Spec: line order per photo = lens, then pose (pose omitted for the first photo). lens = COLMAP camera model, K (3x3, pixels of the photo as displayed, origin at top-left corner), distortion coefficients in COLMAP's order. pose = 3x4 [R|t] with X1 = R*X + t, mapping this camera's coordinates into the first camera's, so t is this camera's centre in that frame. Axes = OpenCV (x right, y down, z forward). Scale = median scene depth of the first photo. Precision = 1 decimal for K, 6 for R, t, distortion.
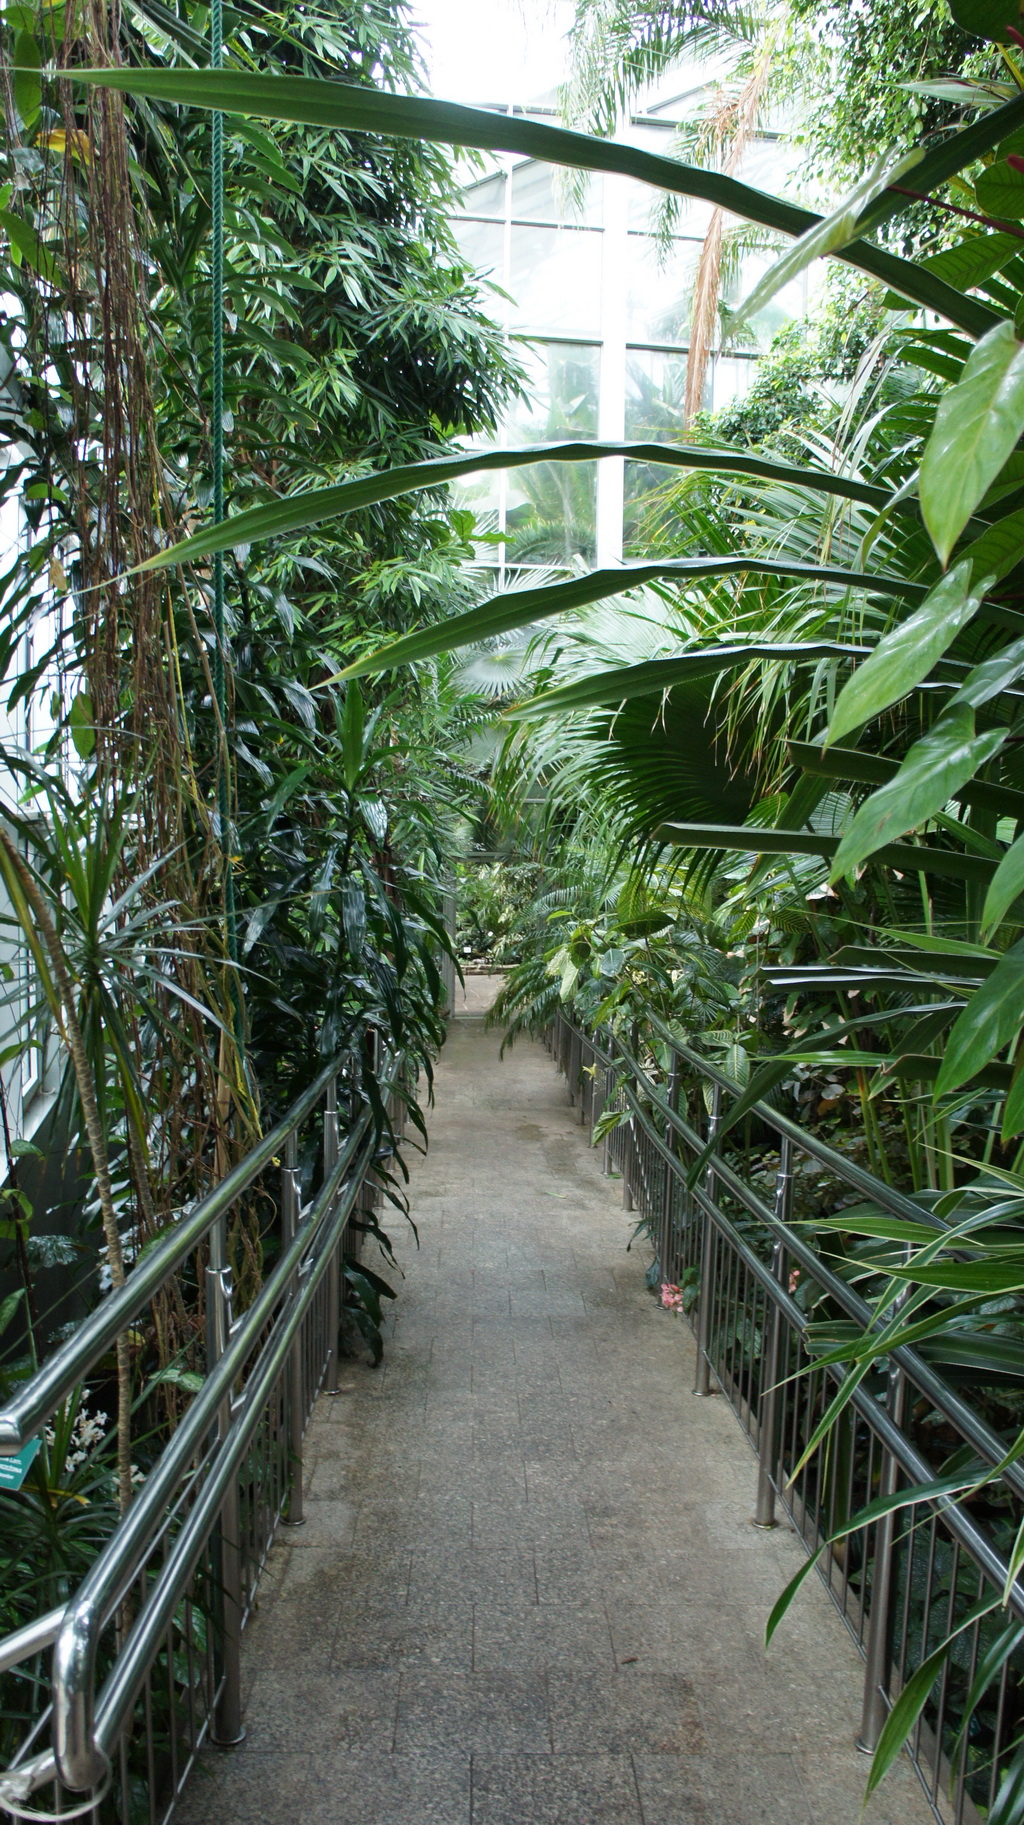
lens RADIAL K [[1562.2, 0, 512.0], [0, 1562.2, 912.5], [0, 0, 1]] dist [-0.151373, -0.285569]
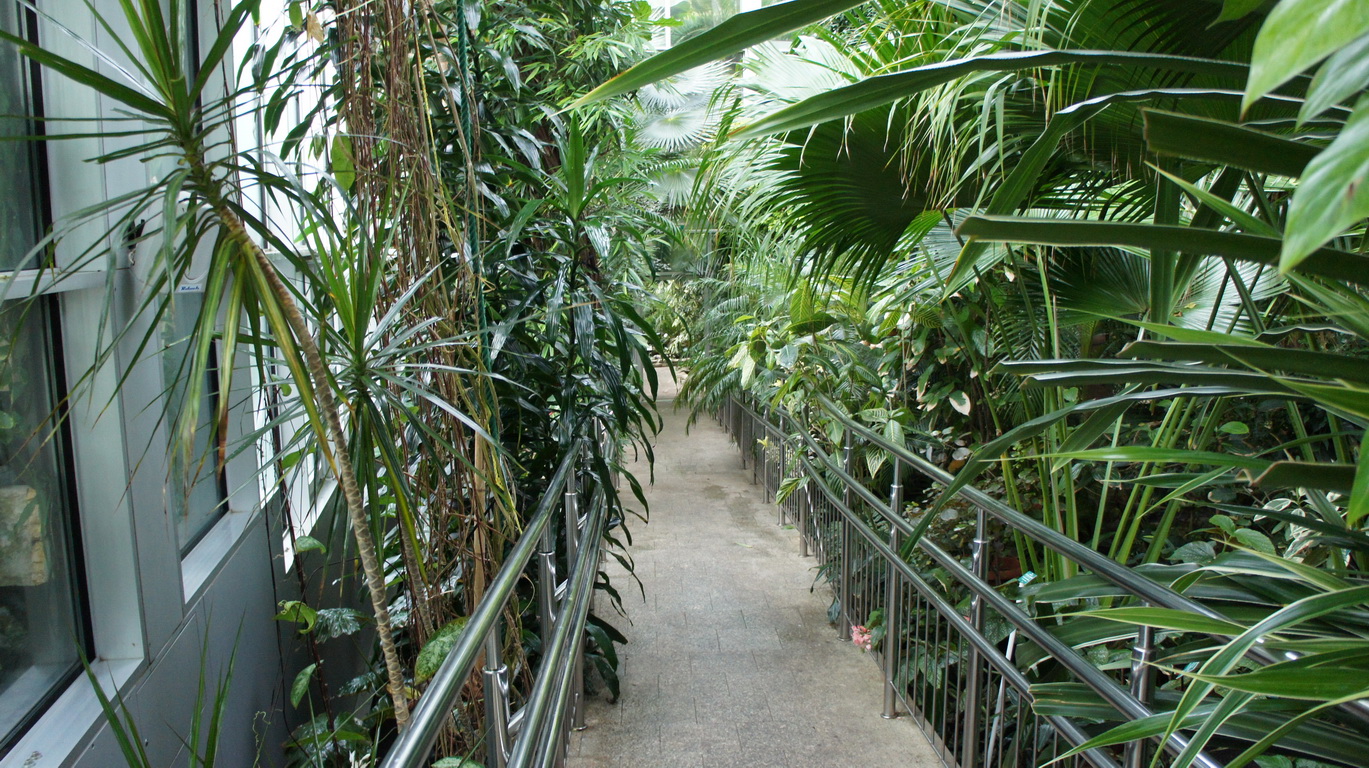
lens RADIAL K [[1171.8, 0, 684.5], [0, 1171.8, 384.0], [0, 0, 1]] dist [-0.151373, -0.285569]
pose [[0.999392, -0.034400, 0.005668, -0.029792], [0.034029, 0.997845, 0.056109, -0.000584], [-0.007586, -0.055882, 0.998409, 0.112450]]
